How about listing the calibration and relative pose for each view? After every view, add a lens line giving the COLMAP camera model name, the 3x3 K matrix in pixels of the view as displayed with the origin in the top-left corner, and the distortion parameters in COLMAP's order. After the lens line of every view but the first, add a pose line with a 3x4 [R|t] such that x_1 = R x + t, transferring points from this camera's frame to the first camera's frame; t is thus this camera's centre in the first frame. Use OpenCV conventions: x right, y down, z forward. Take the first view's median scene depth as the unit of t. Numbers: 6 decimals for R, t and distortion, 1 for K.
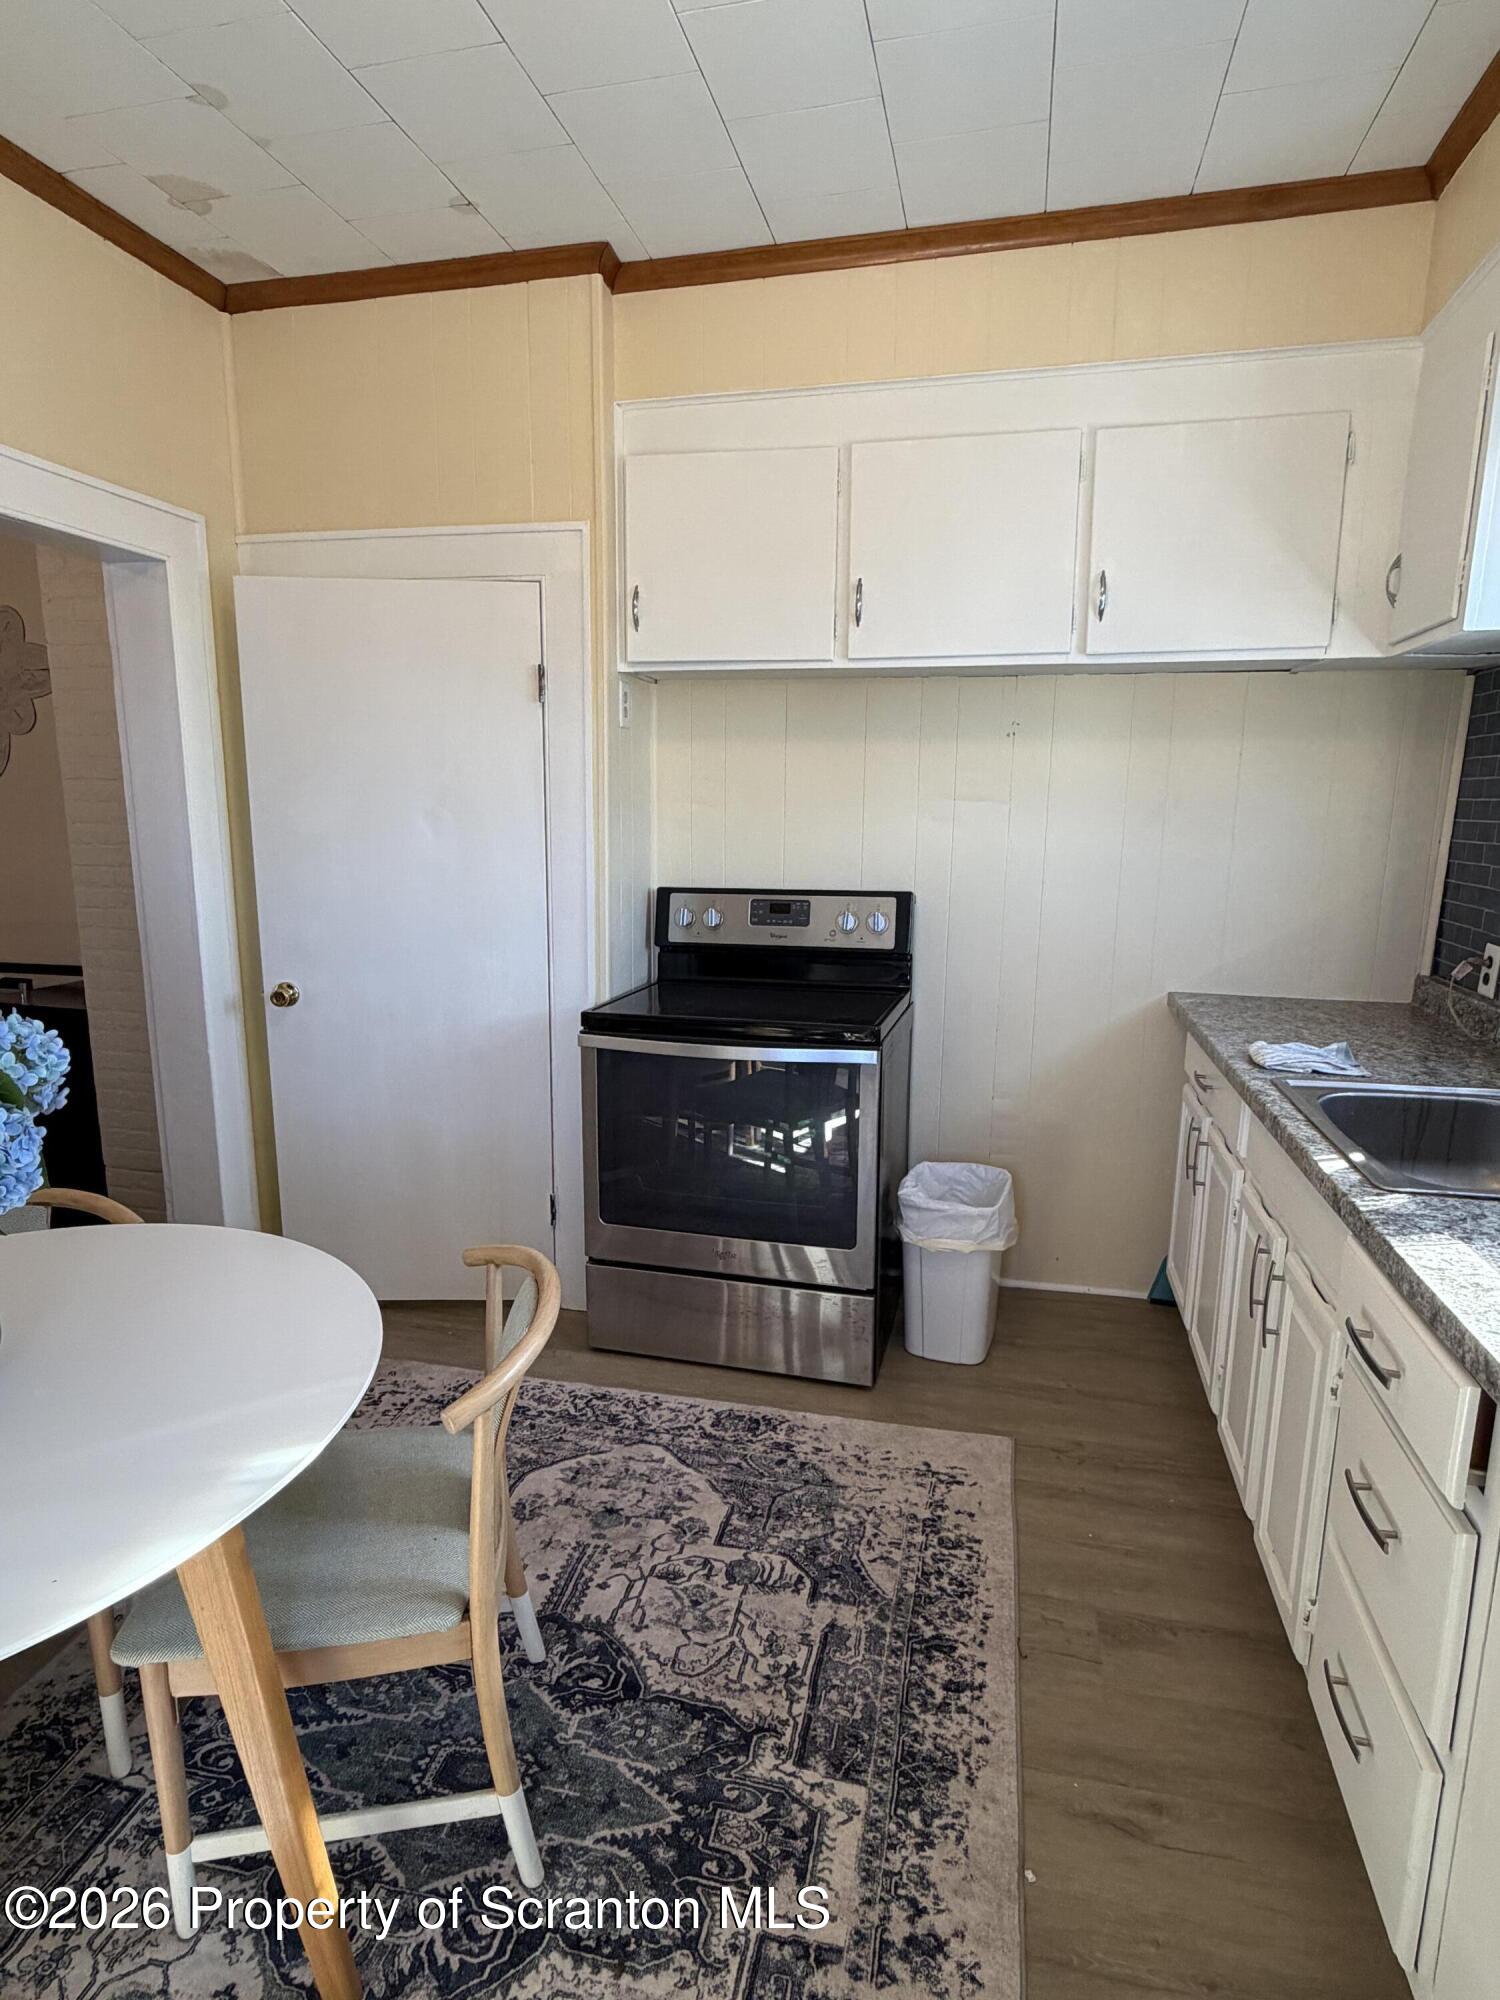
lens RADIAL K [[1080.0, 0, 750.0], [0, 1080.0, 1000.0], [0, 0, 1]] dist [-0.000480, 0.001715]
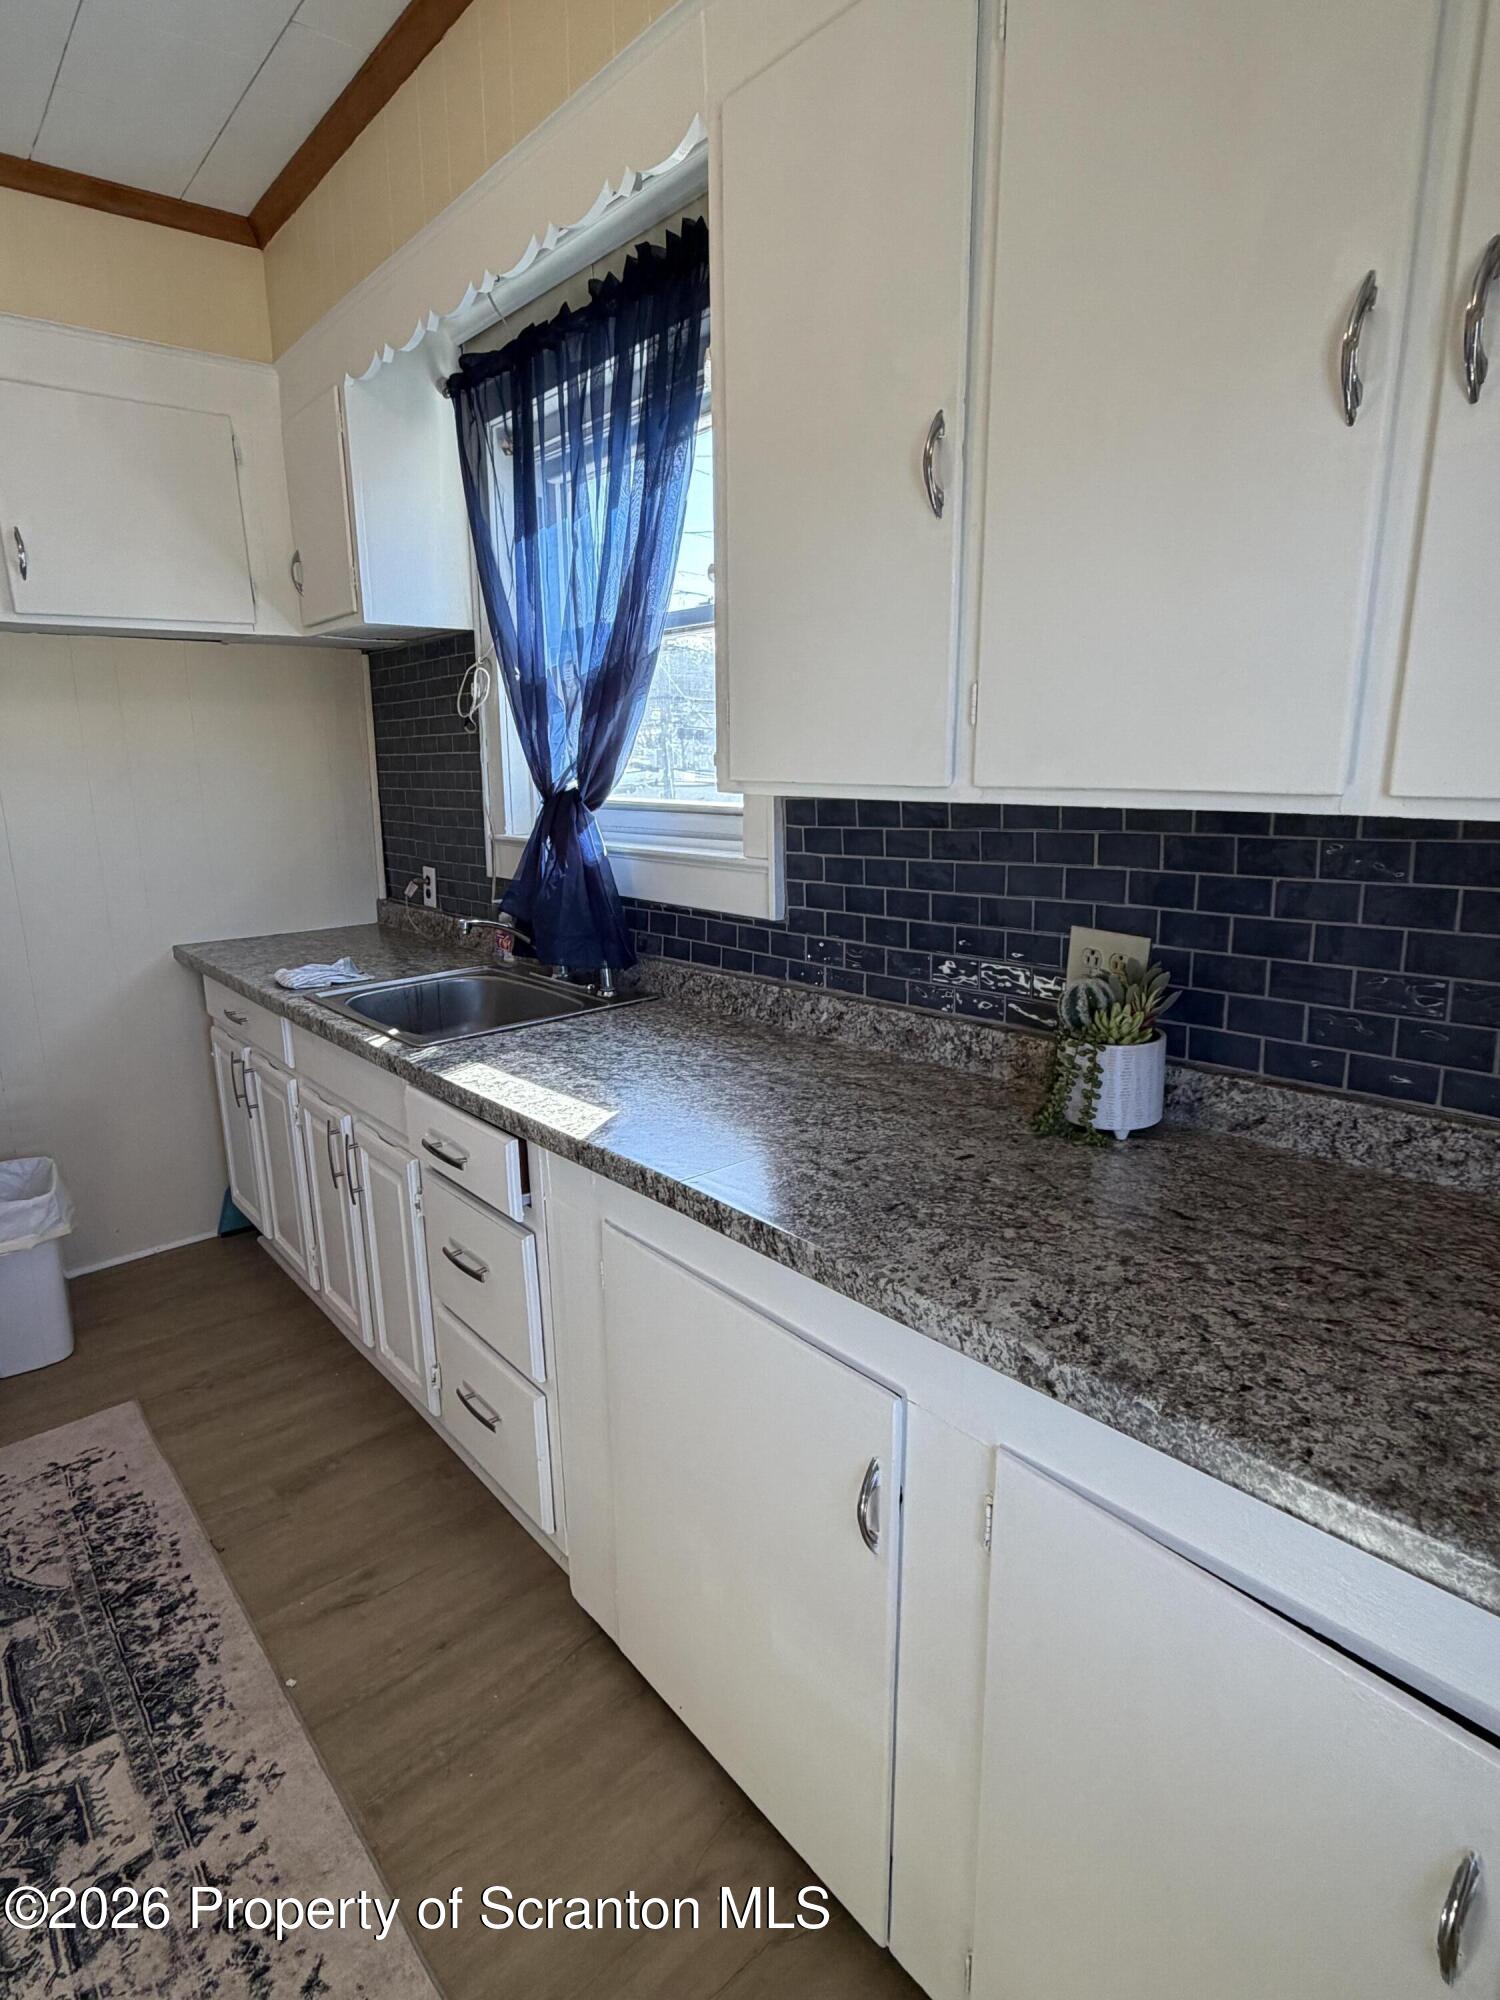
lens RADIAL K [[1080.0, 0, 750.0], [0, 1080.0, 1000.0], [0, 0, 1]] dist [-0.000480, 0.001715]
pose [[0.594916, -0.197997, 0.779020, -0.173068], [0.169982, 0.978257, 0.118824, 0.023309], [-0.785609, 0.061729, 0.615636, -0.132435]]
